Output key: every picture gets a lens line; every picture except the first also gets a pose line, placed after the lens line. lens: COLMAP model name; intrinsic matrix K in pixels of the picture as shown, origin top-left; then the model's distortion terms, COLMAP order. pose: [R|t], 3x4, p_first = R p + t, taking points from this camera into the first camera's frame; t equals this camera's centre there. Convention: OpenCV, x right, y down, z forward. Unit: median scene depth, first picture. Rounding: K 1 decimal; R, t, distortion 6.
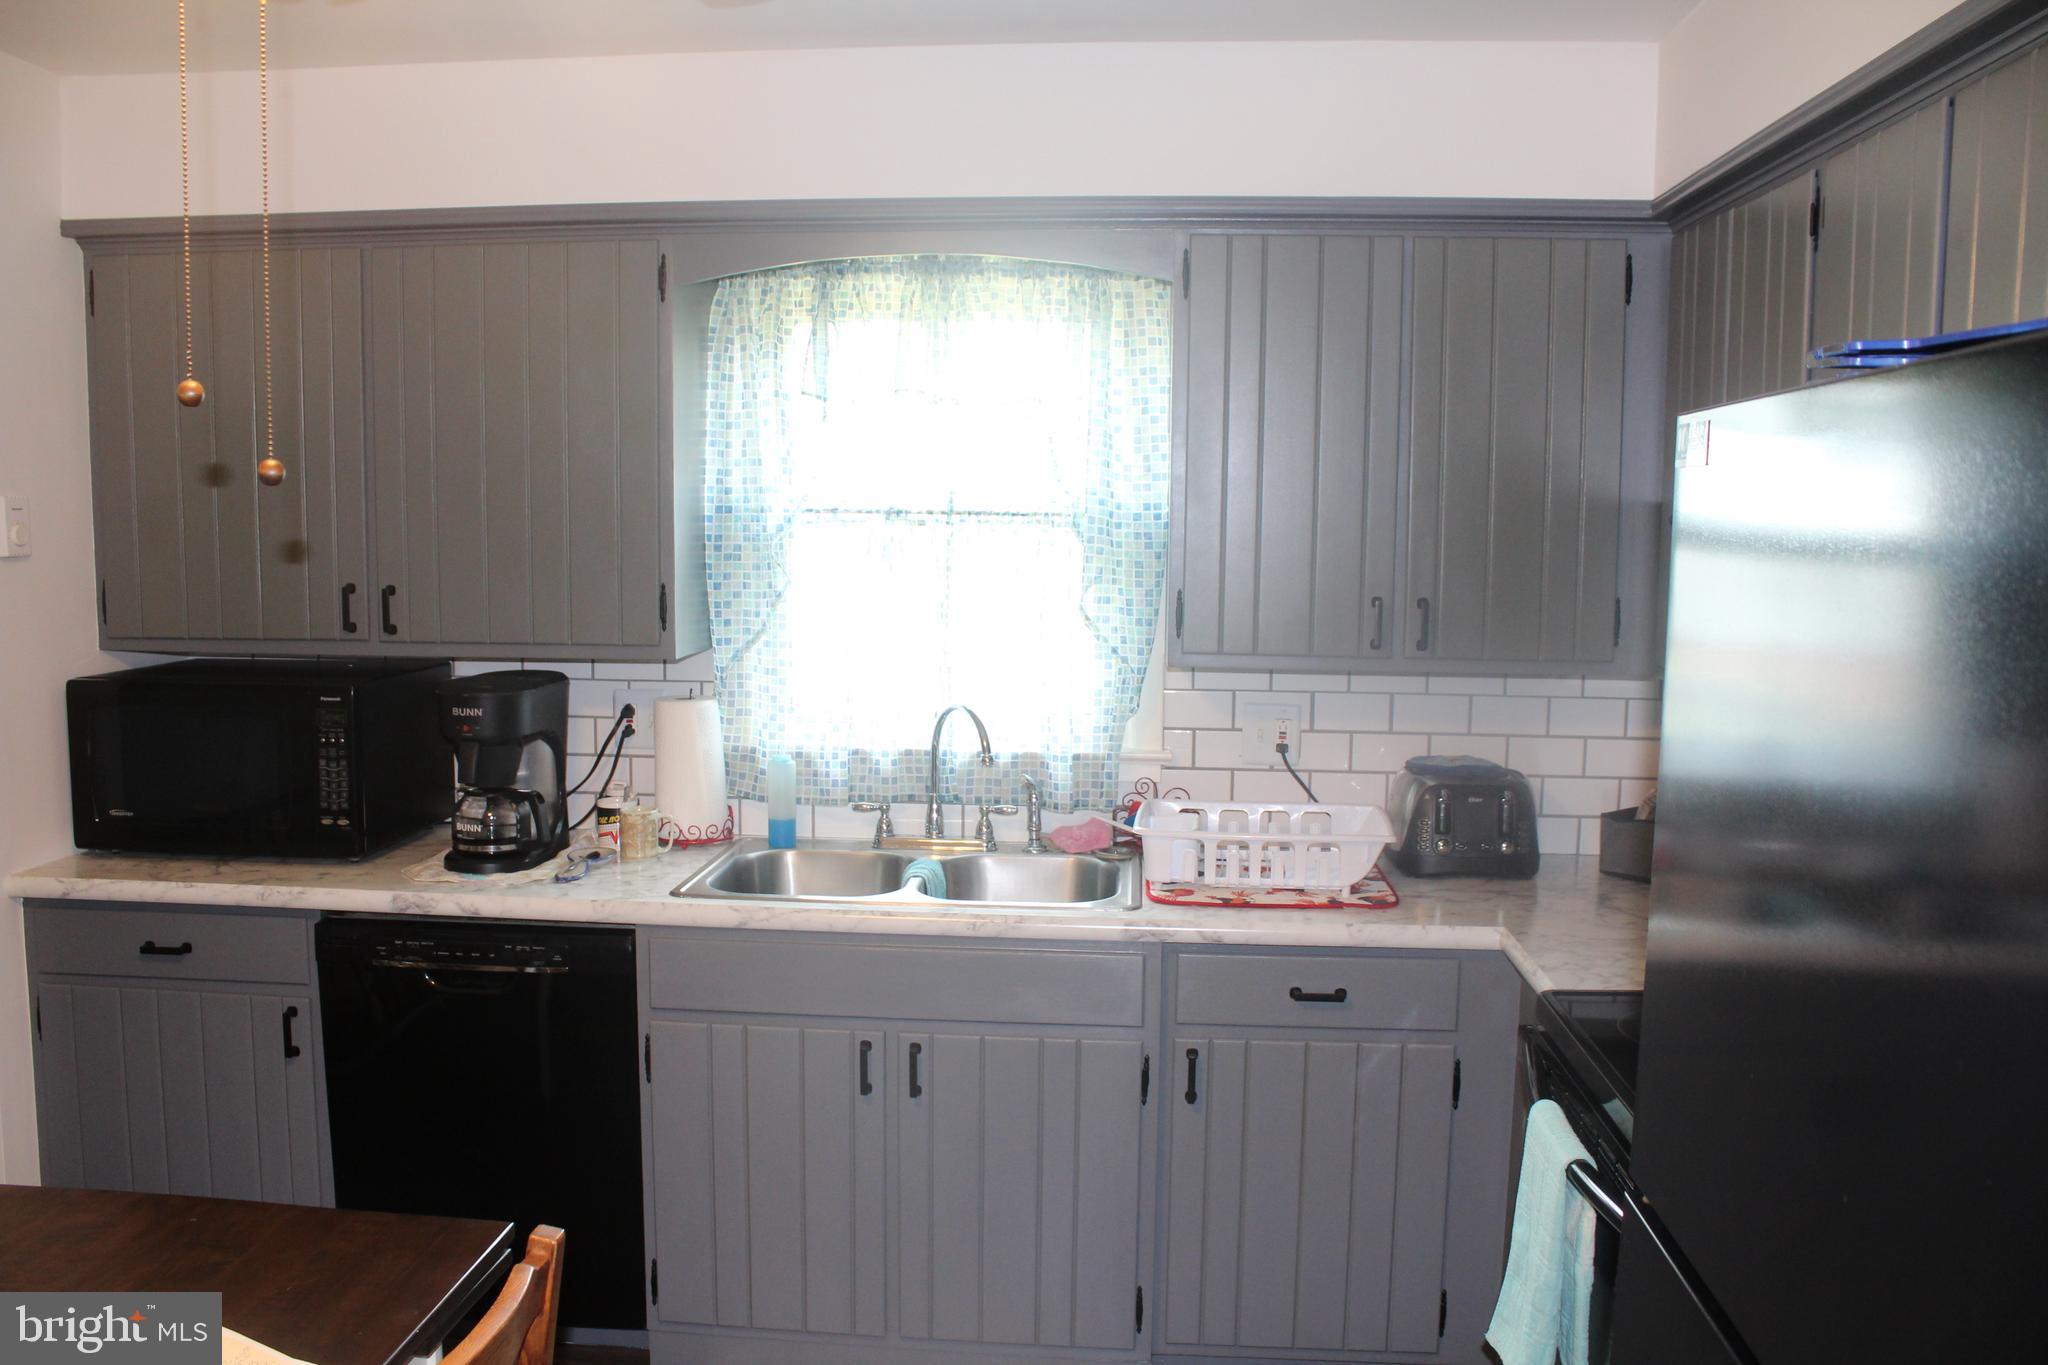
lens RADIAL K [[1673.5, 0, 995.0], [0, 1673.5, 690.9], [0, 0, 1]] dist [-0.167455, 0.150016]
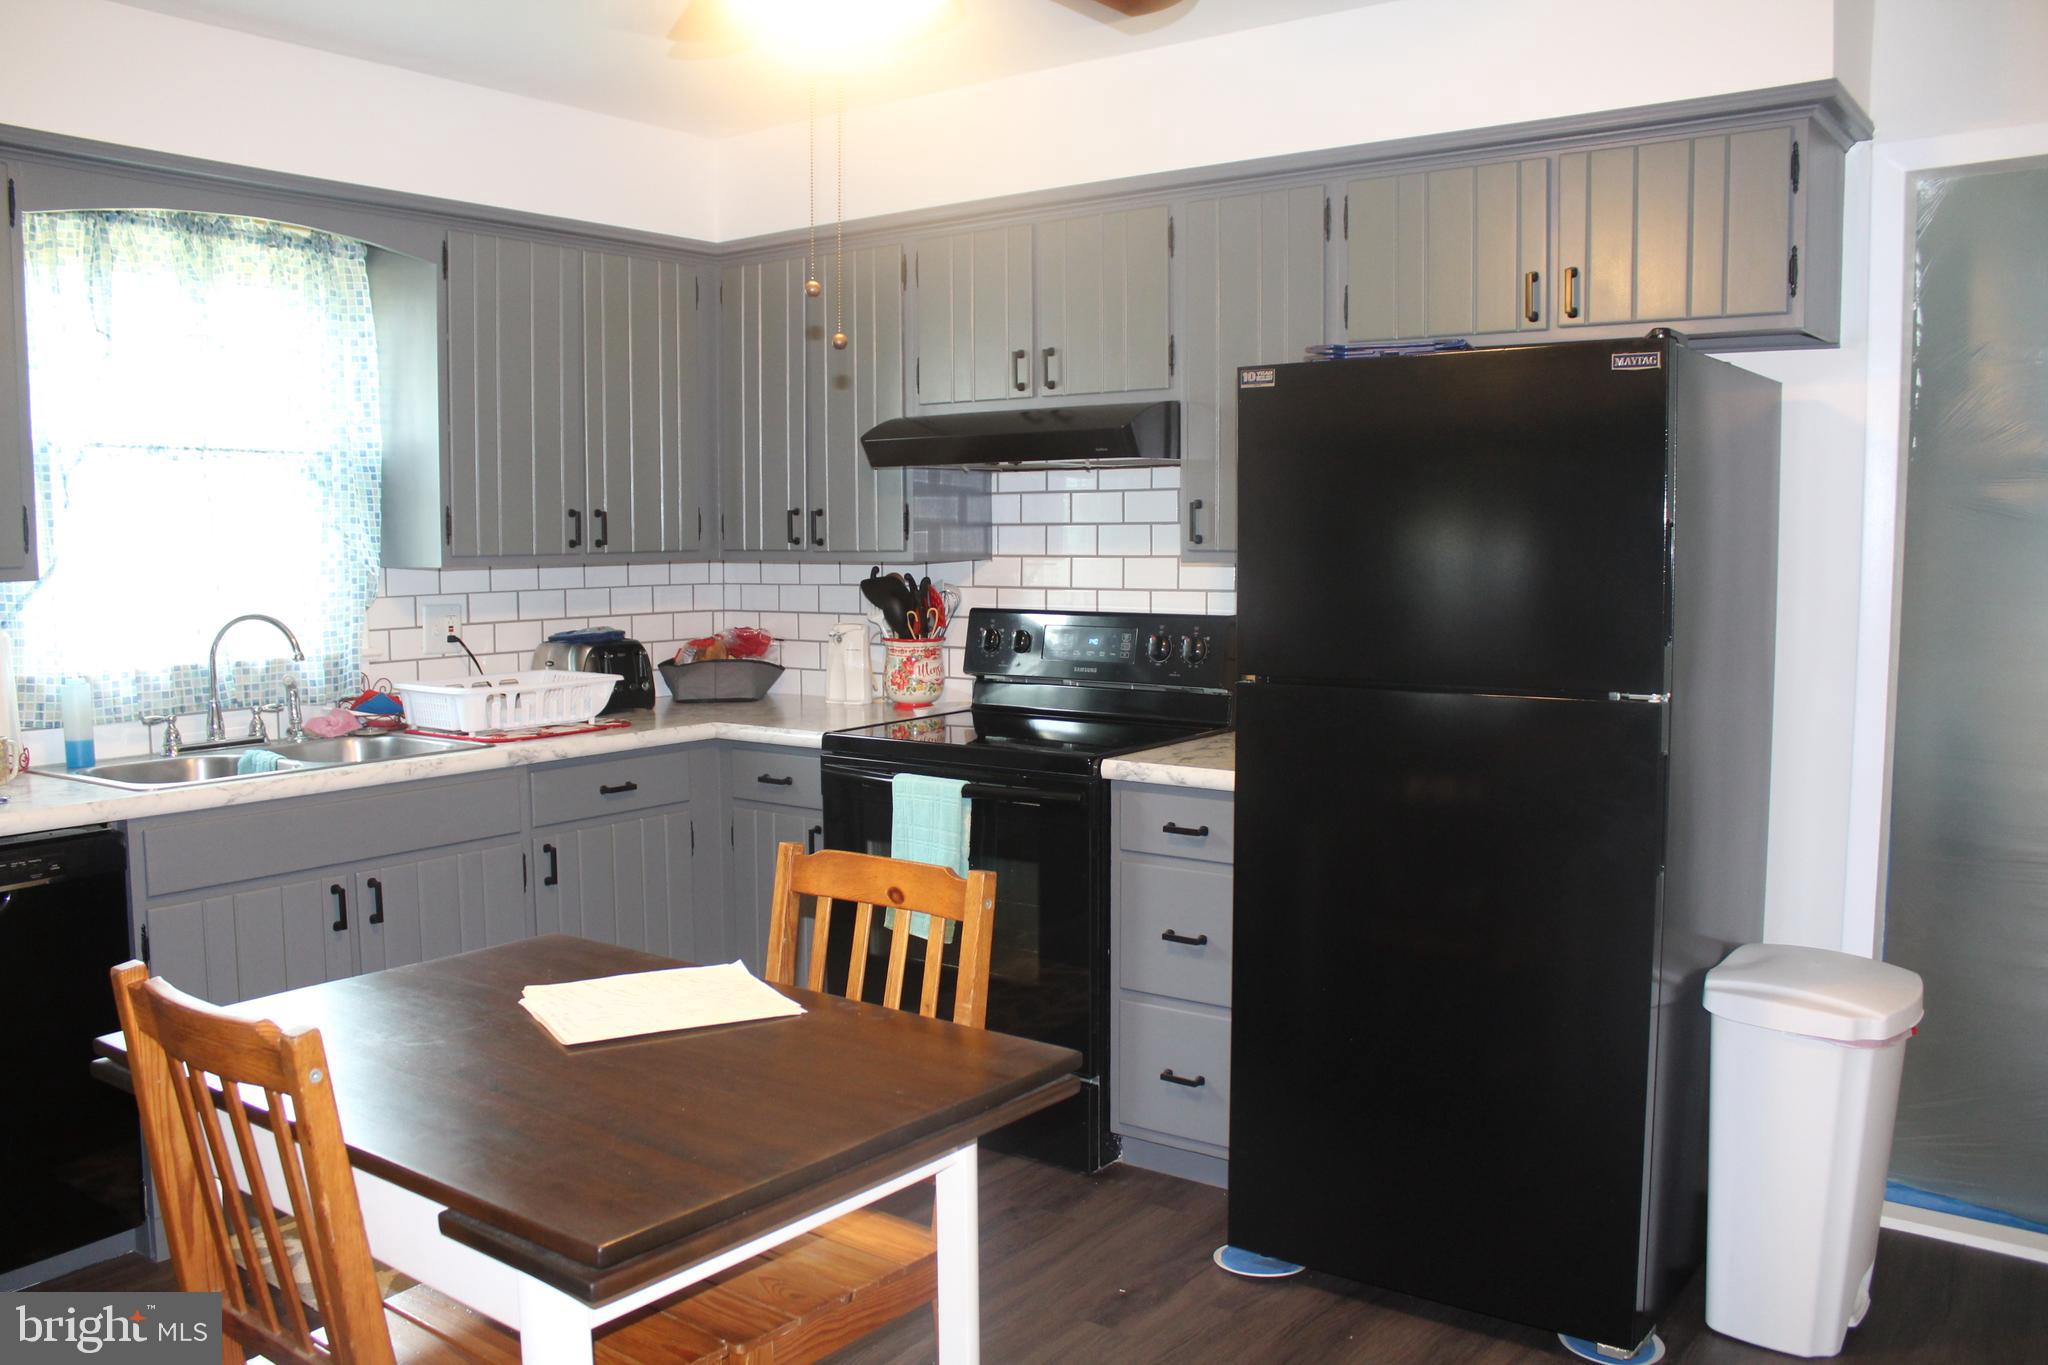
lens RADIAL K [[1673.5, 0, 995.0], [0, 1673.5, 690.9], [0, 0, 1]] dist [-0.167455, 0.150016]
pose [[0.526028, -0.092655, 0.845405, -0.695072], [0.104294, 0.993573, 0.044000, 0.063556], [-0.844048, 0.065025, 0.532310, -0.014081]]
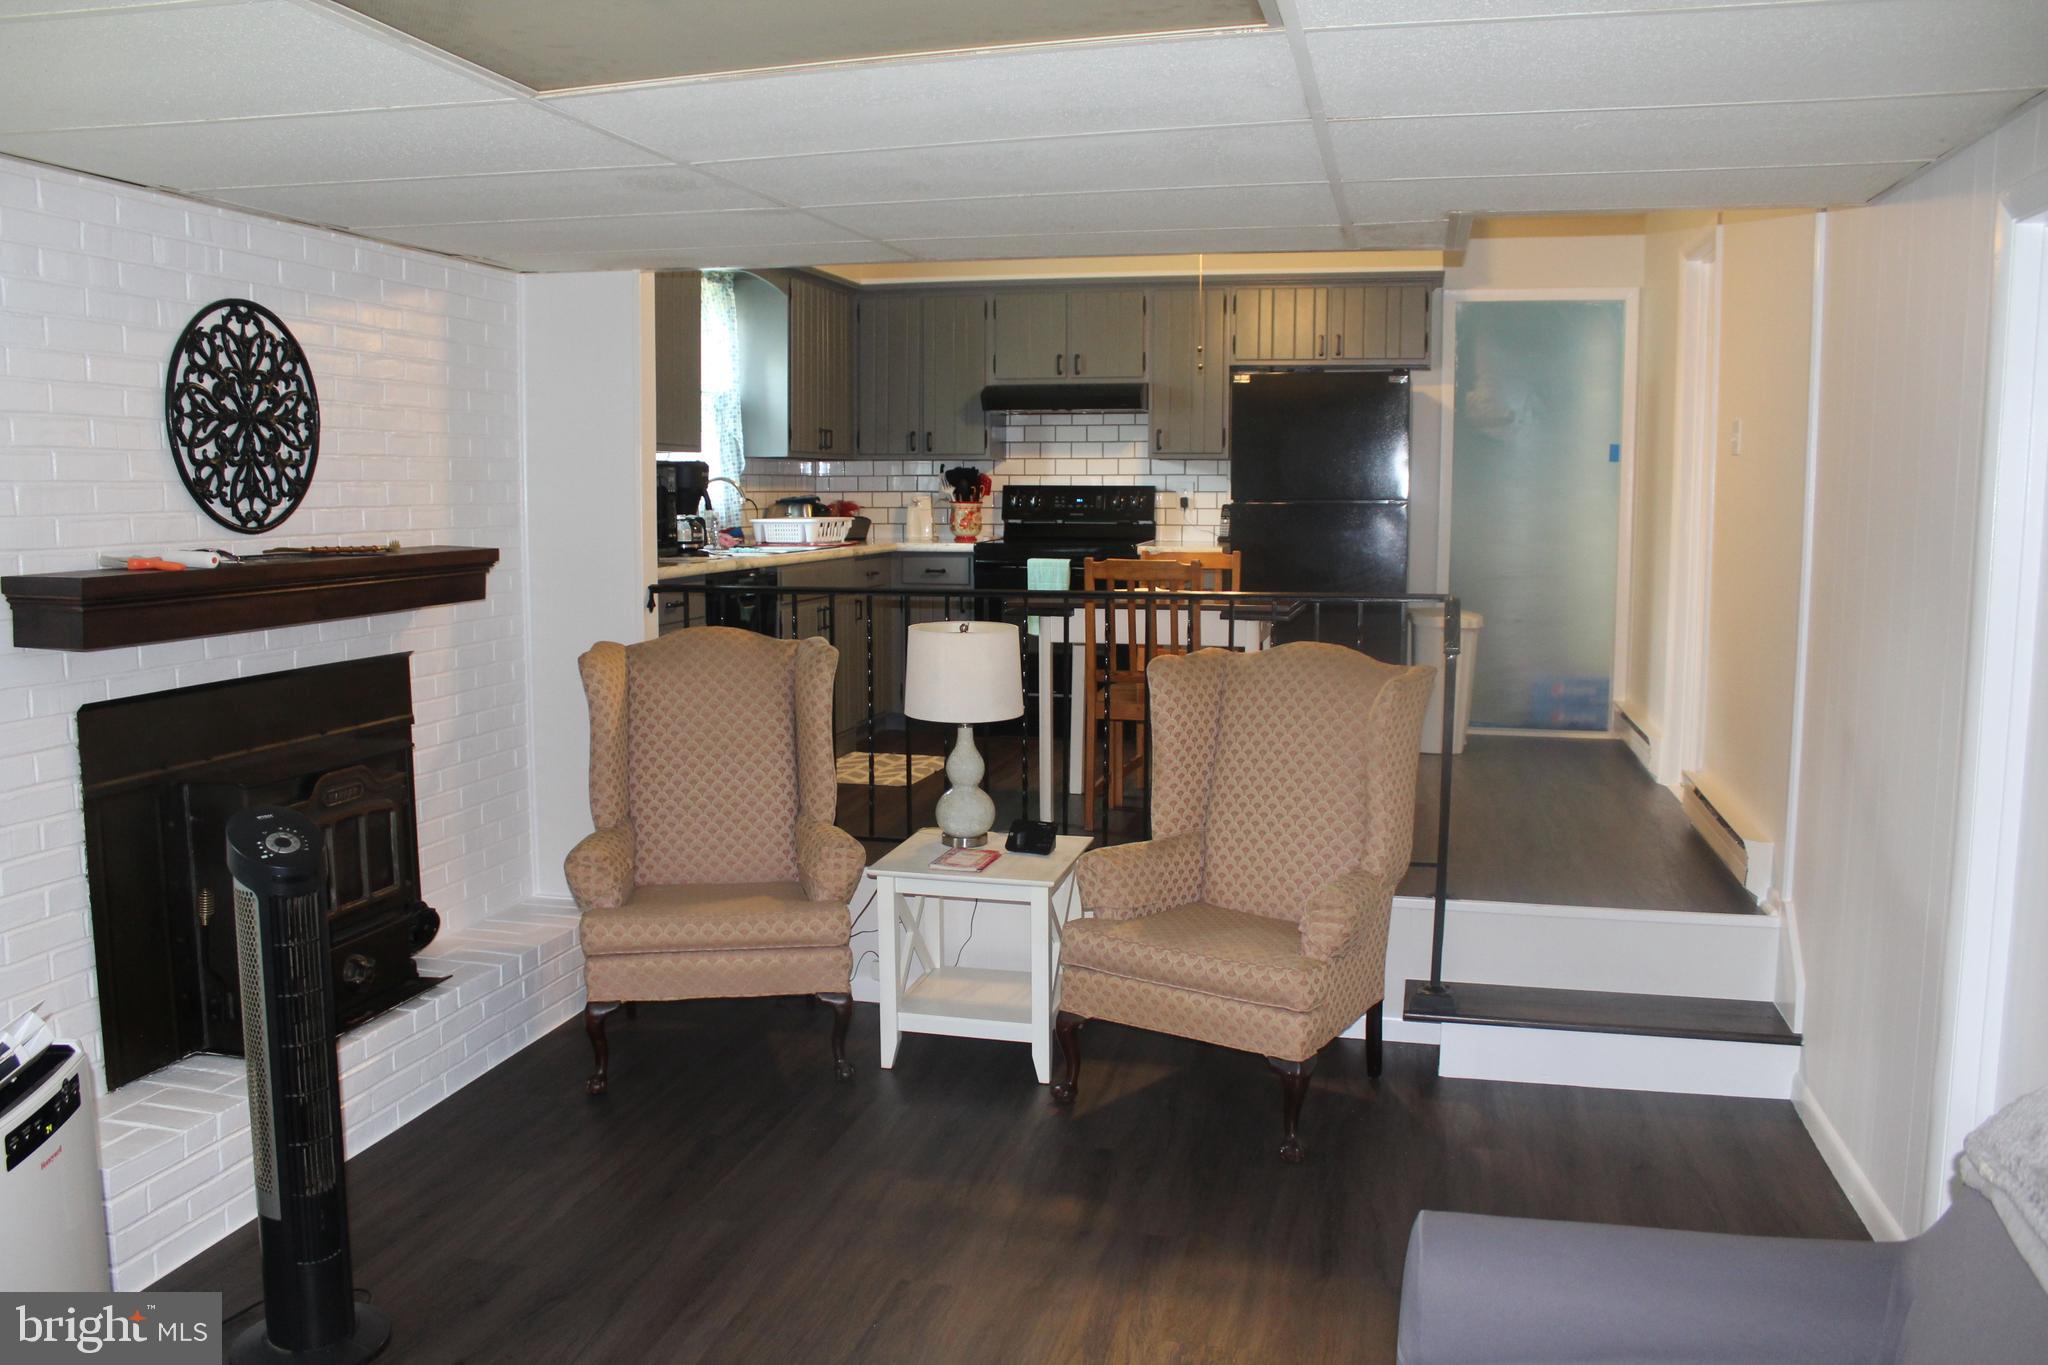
lens RADIAL K [[1673.5, 0, 995.0], [0, 1673.5, 690.9], [0, 0, 1]] dist [-0.167455, 0.150016]
pose [[0.148630, -0.125214, 0.980934, -2.066635], [0.101646, 0.988632, 0.110796, 0.080108], [-0.983655, 0.083240, 0.159668, 0.340350]]
